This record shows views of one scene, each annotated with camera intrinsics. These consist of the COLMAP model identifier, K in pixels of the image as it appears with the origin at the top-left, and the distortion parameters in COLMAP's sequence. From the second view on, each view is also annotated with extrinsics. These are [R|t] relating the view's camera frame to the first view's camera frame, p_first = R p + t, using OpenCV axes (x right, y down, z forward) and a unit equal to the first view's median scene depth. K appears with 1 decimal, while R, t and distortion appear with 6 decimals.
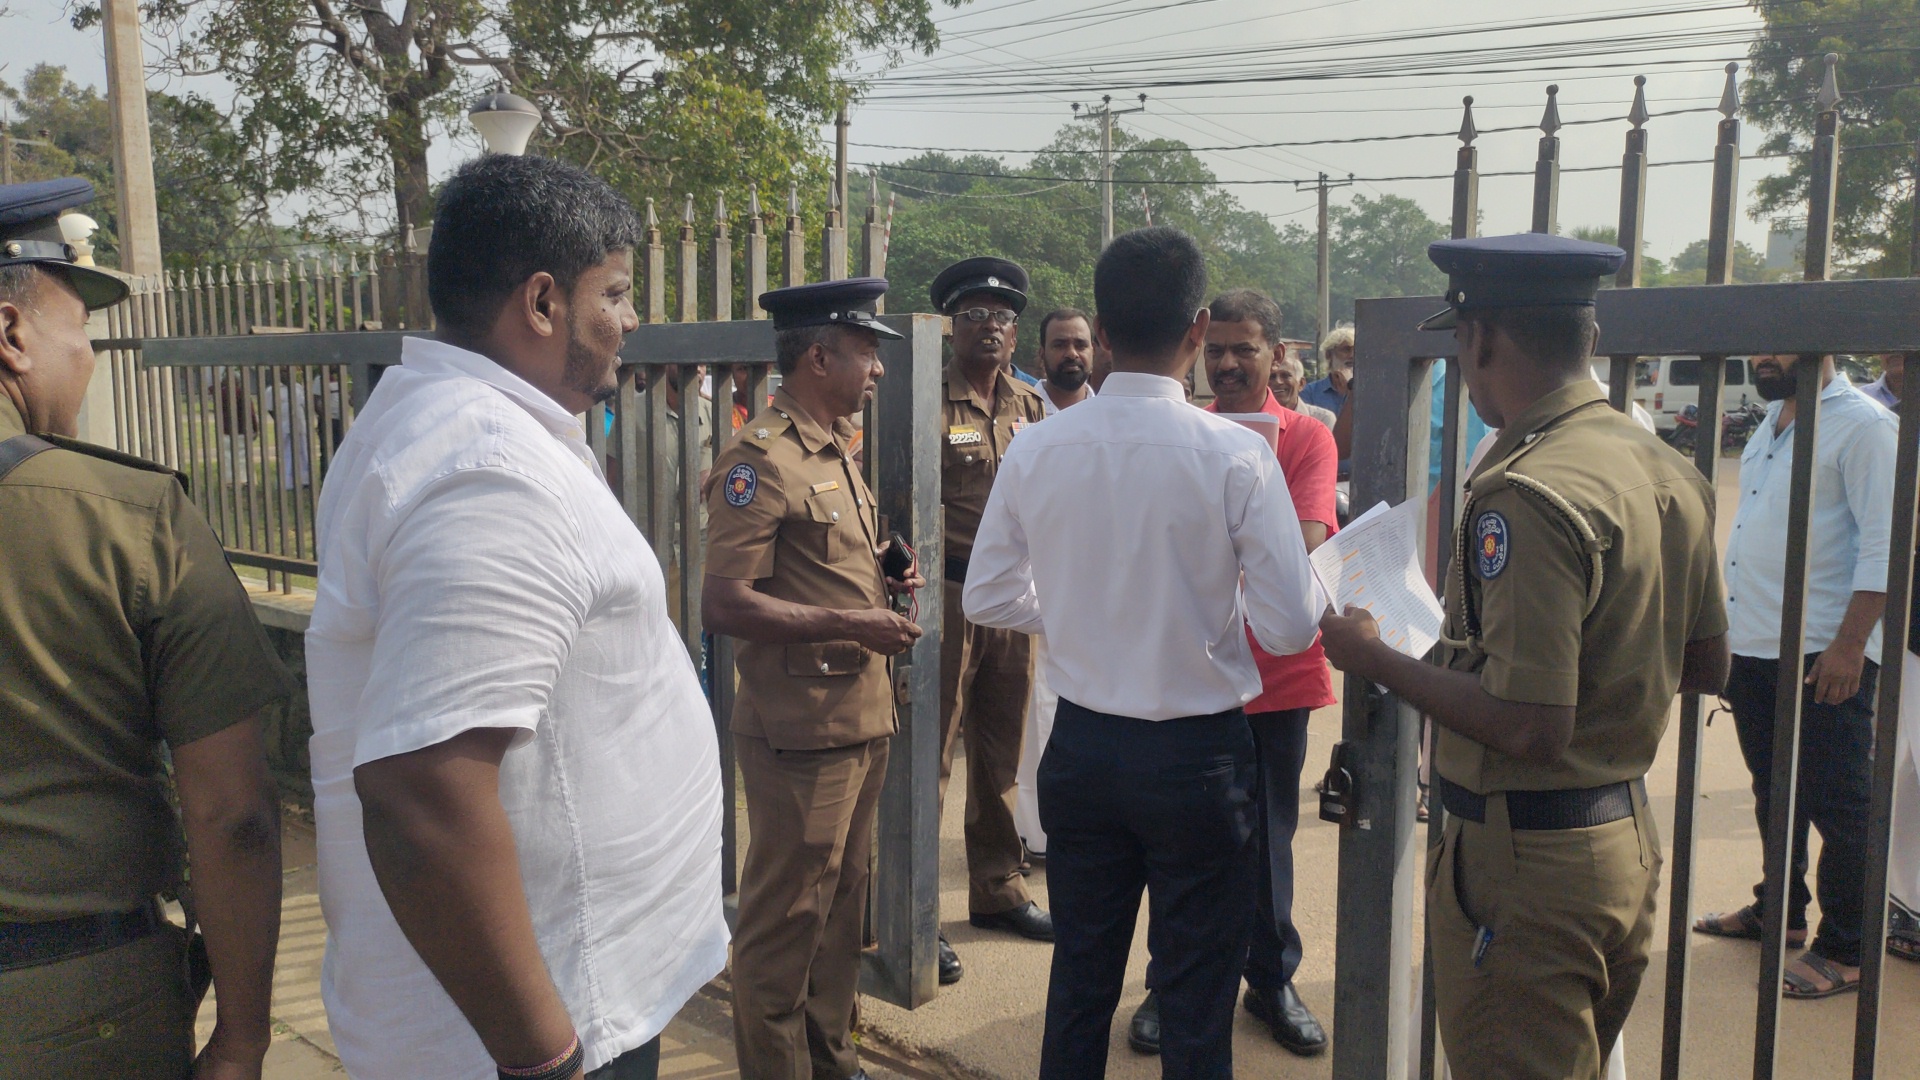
lens RADIAL K [[1419.6, 0, 957.1], [0, 1419.6, 547.3], [0, 0, 1]] dist [0.062707, -0.063165]
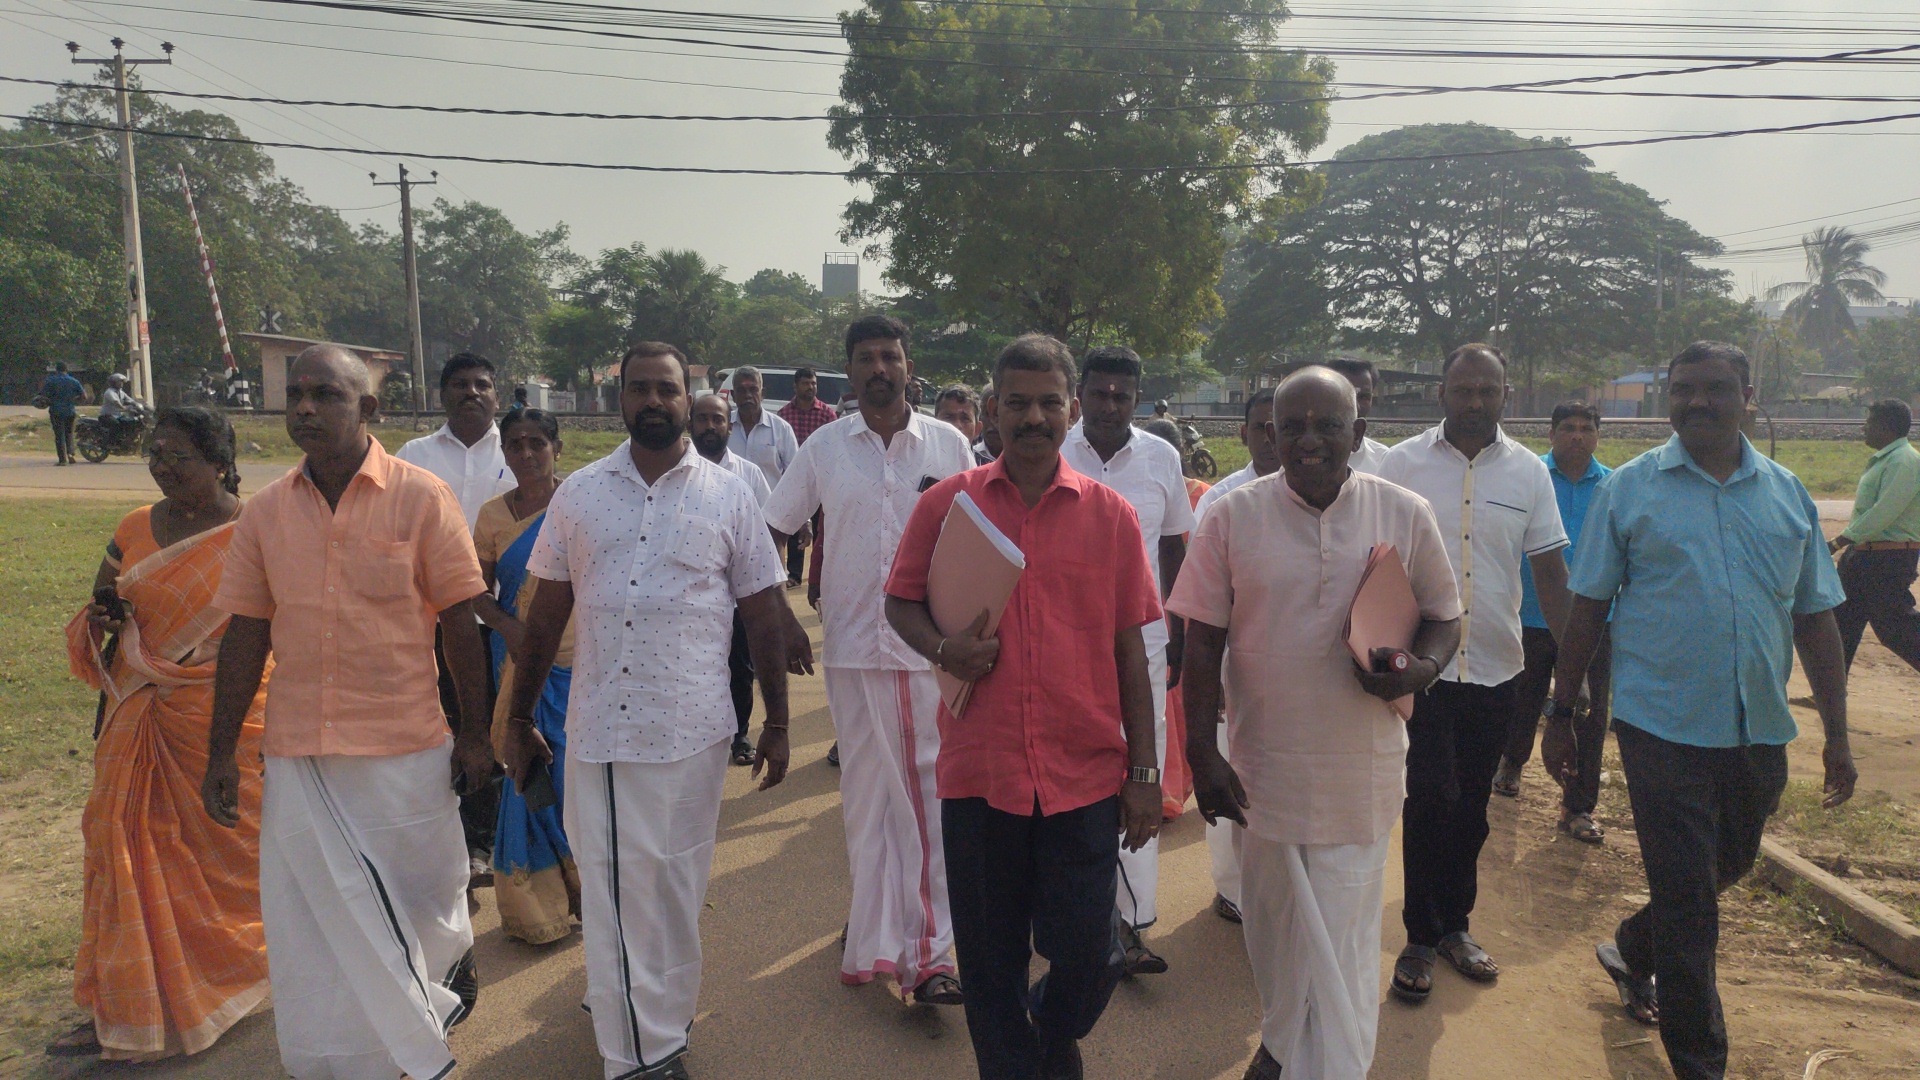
lens RADIAL K [[1419.6, 0, 957.1], [0, 1419.6, 547.3], [0, 0, 1]] dist [0.062707, -0.063165]
pose [[0.819326, -0.057051, 0.570483, 0.005511], [0.062431, 0.997998, 0.010141, -0.003521], [-0.569919, 0.027307, 0.821247, 0.029872]]
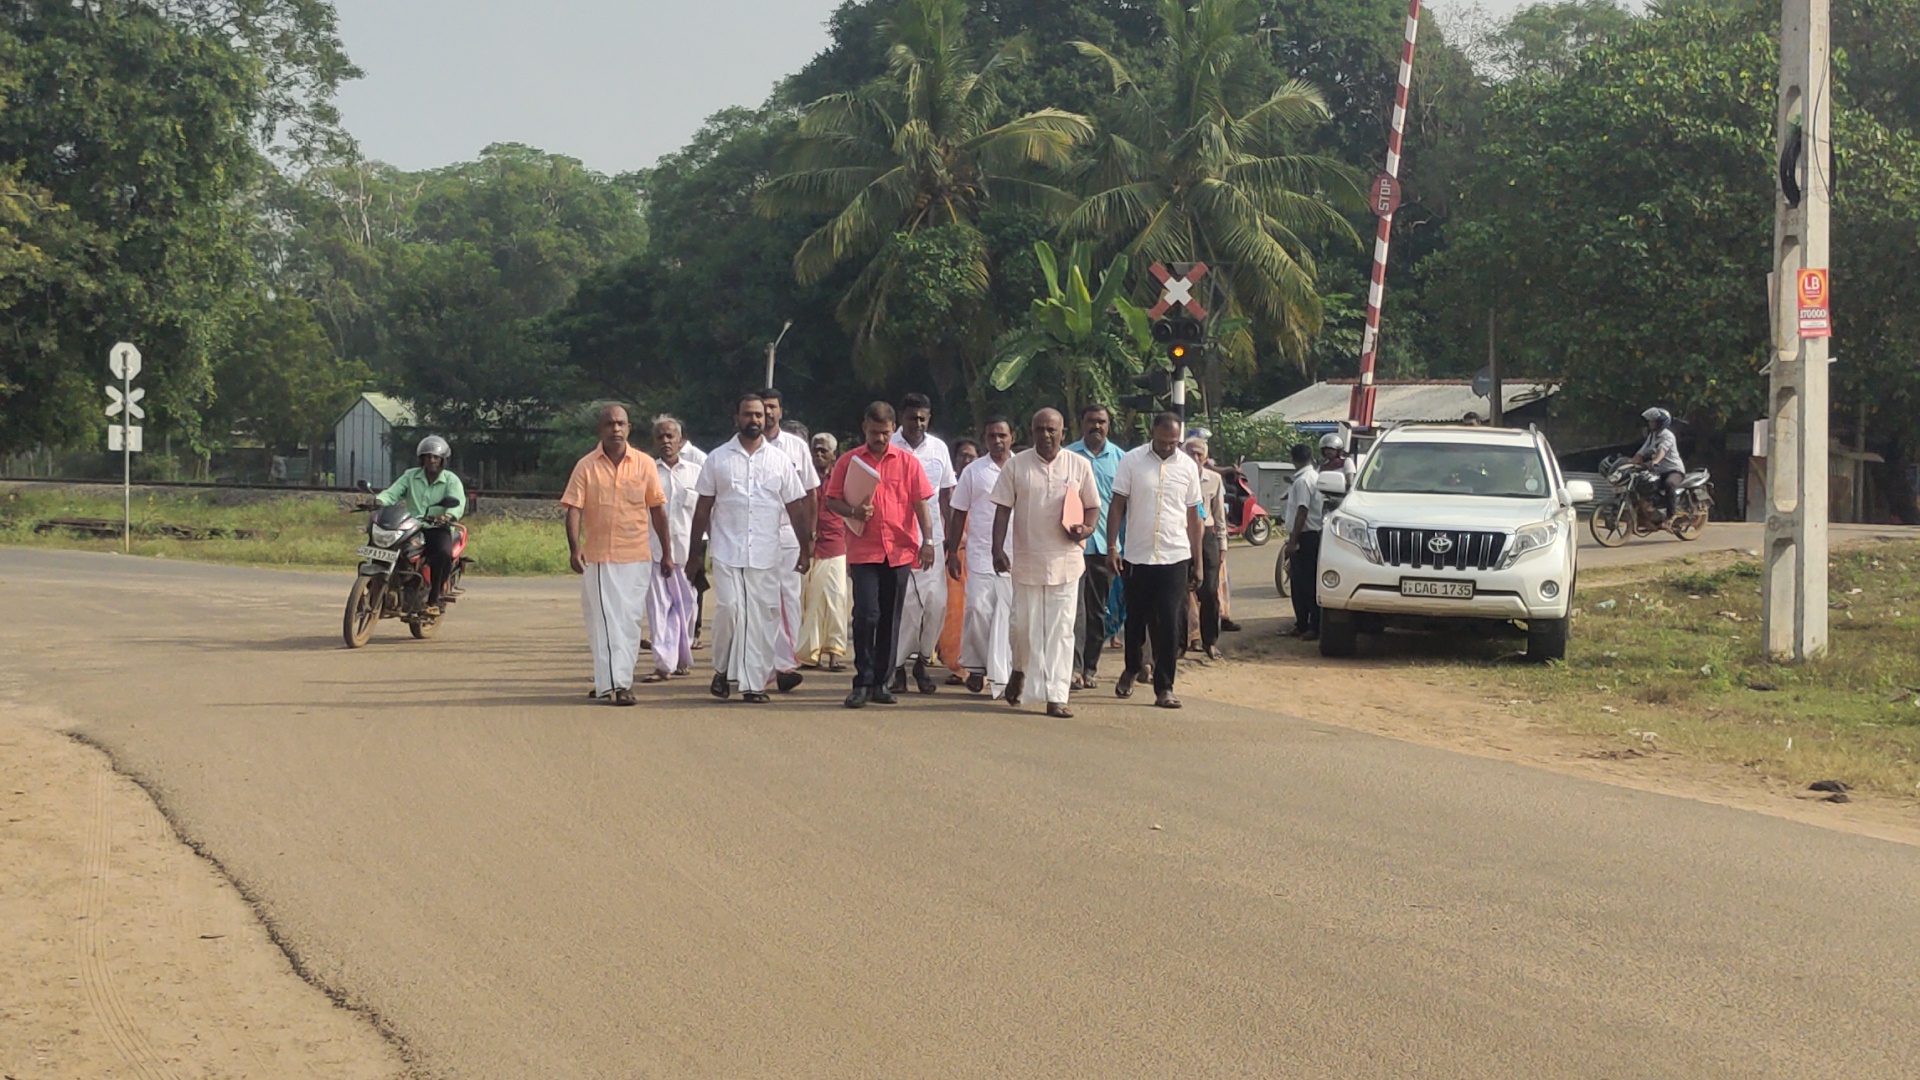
lens RADIAL K [[2872.0, 0, 960.0], [0, 2872.0, 540.0], [0, 0, 1]] dist [0.011065, -0.016904]
pose [[0.920425, 0.020546, -0.390380, 0.075238], [-0.057967, 0.994751, -0.084319, -0.025242], [0.386598, 0.100238, 0.916785, 0.211702]]
